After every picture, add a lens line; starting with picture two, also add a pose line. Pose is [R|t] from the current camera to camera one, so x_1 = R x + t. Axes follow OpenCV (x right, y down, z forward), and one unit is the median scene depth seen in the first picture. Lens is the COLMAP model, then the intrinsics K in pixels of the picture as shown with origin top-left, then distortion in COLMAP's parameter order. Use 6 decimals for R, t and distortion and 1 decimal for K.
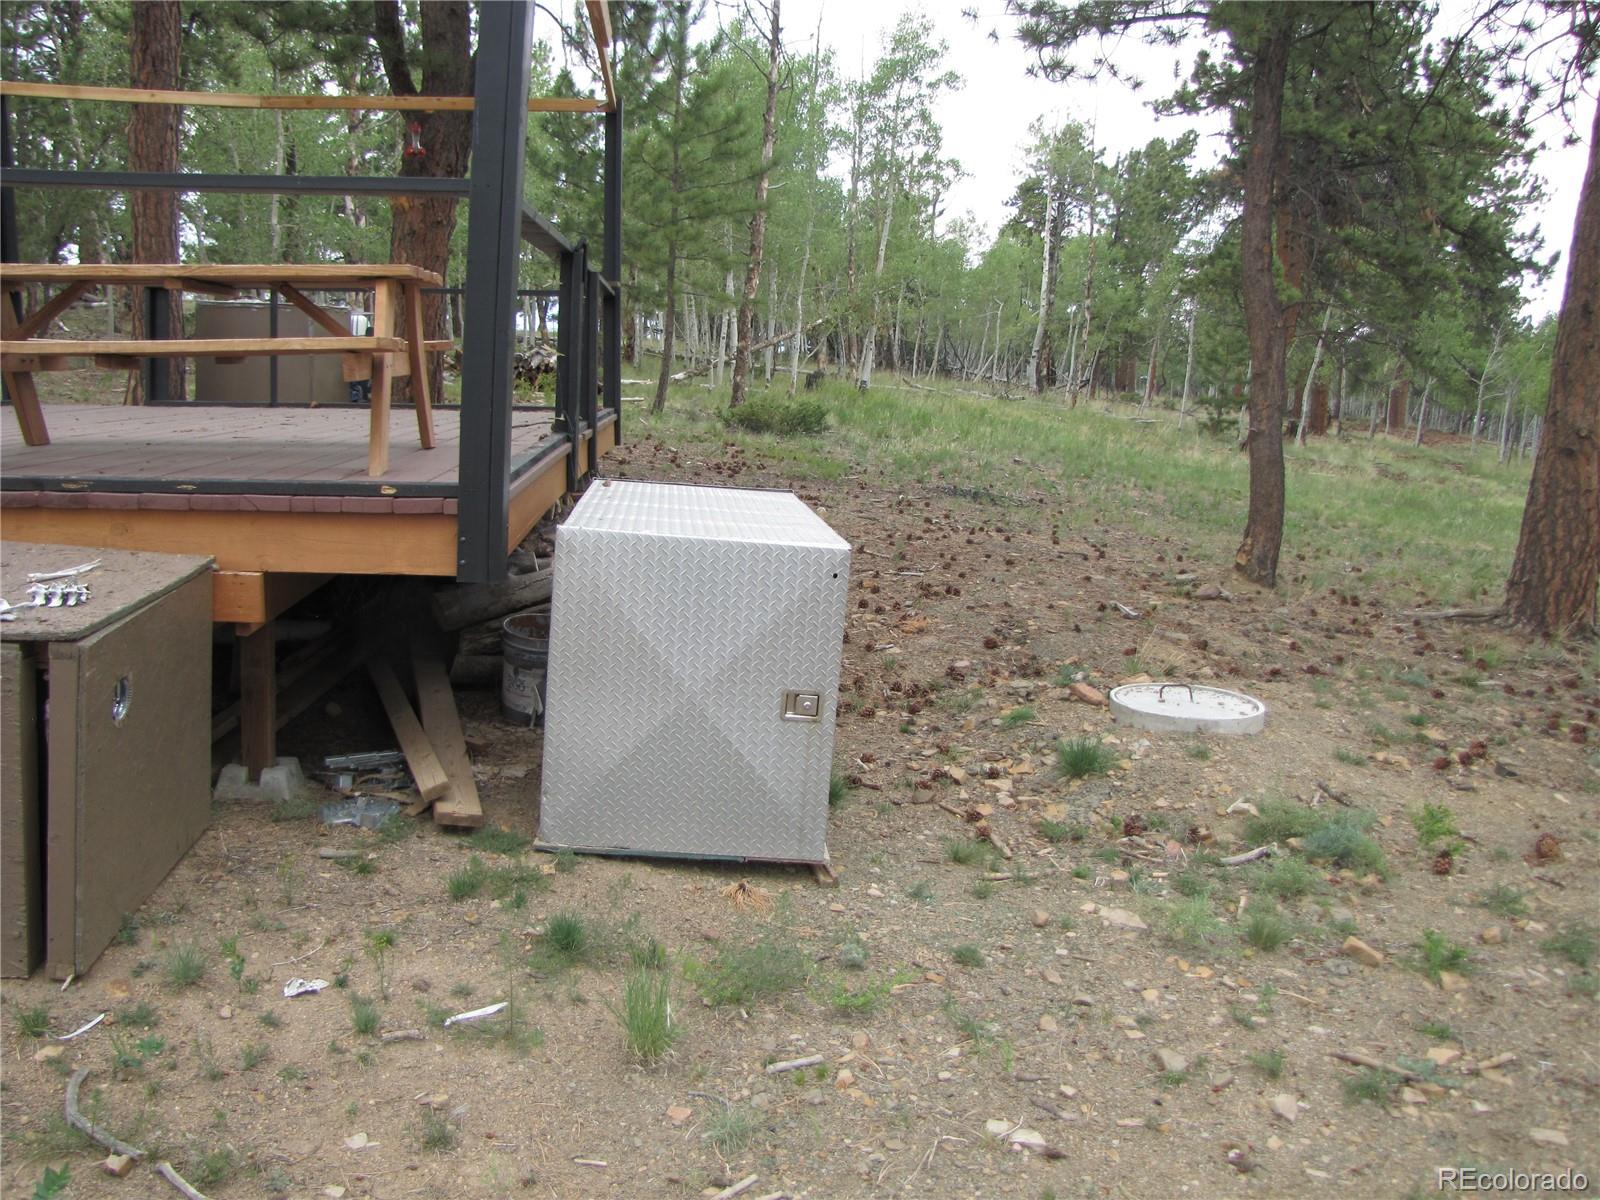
lens RADIAL K [[1340.4, 0, 806.1], [0, 1340.4, 581.1], [0, 0, 1]] dist [-0.181960, 0.155341]
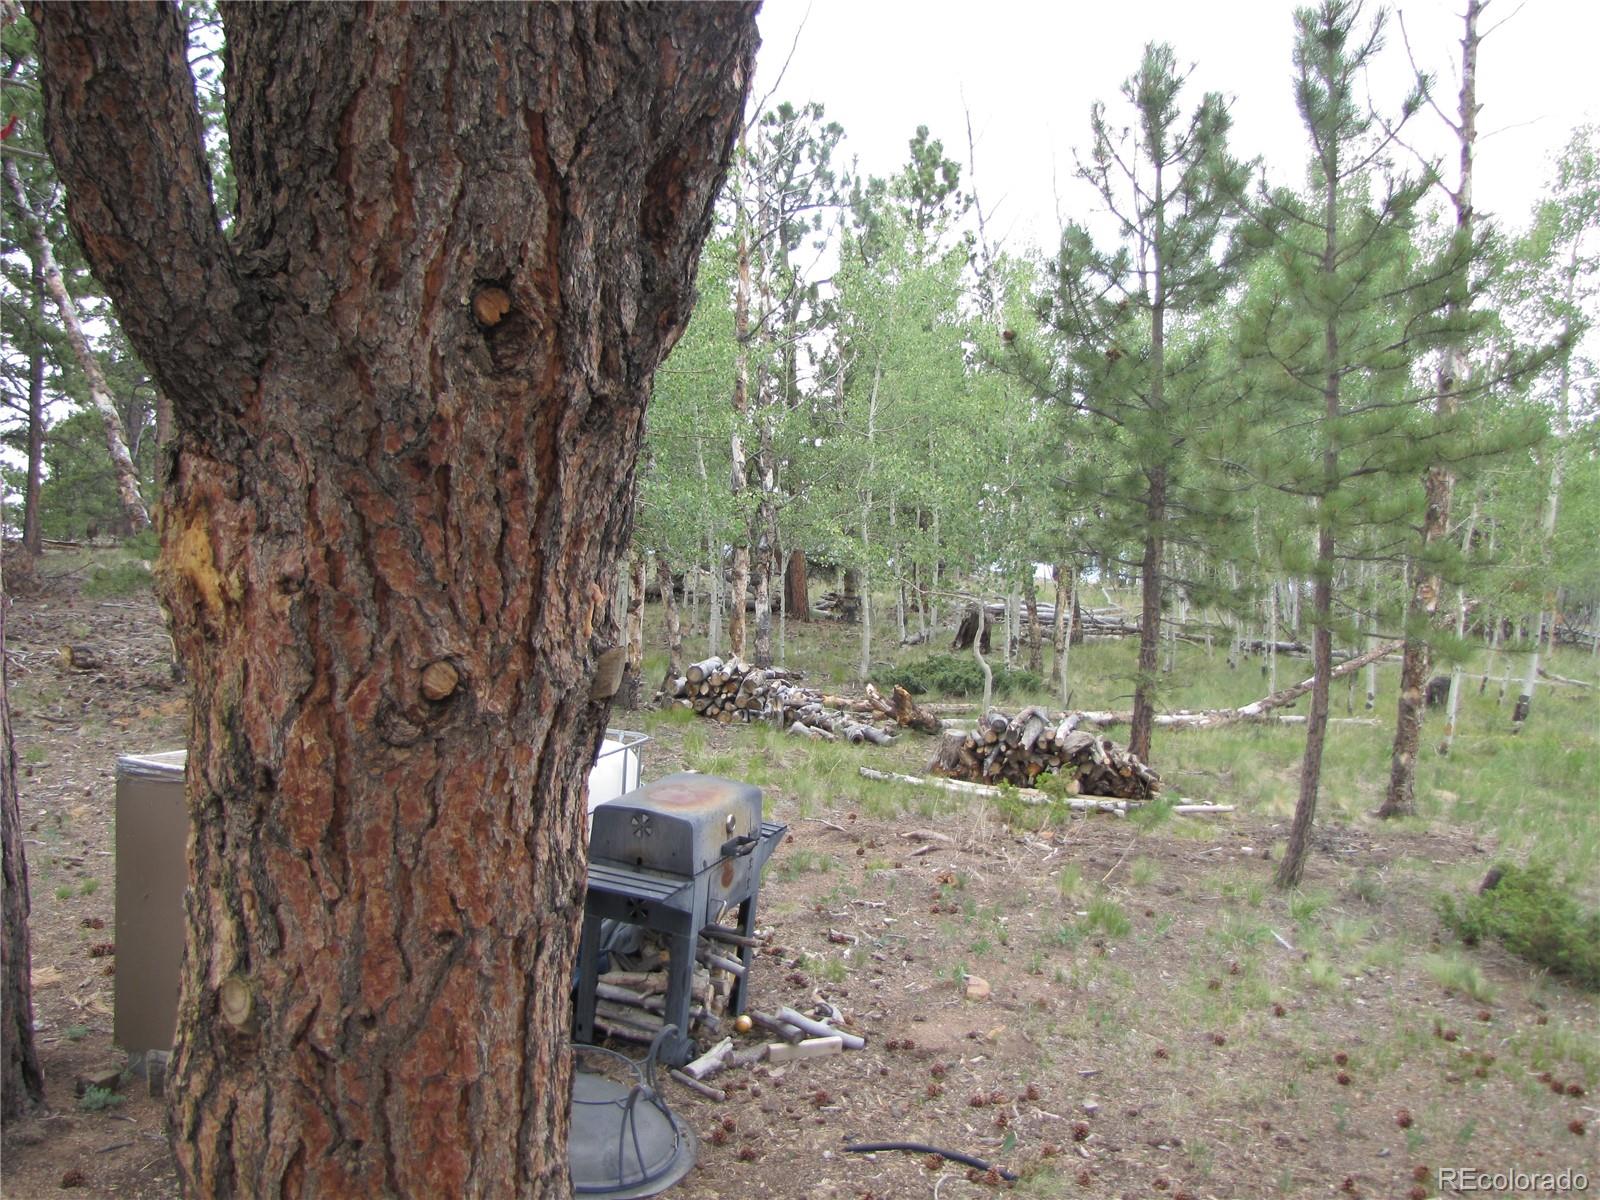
lens RADIAL K [[1340.4, 0, 806.1], [0, 1340.4, 581.1], [0, 0, 1]] dist [-0.181960, 0.155341]
pose [[0.940372, -0.021181, -0.339489, -0.103233], [-0.036946, 0.985794, -0.163843, -0.134597], [0.338137, 0.166617, 0.926230, 0.449596]]
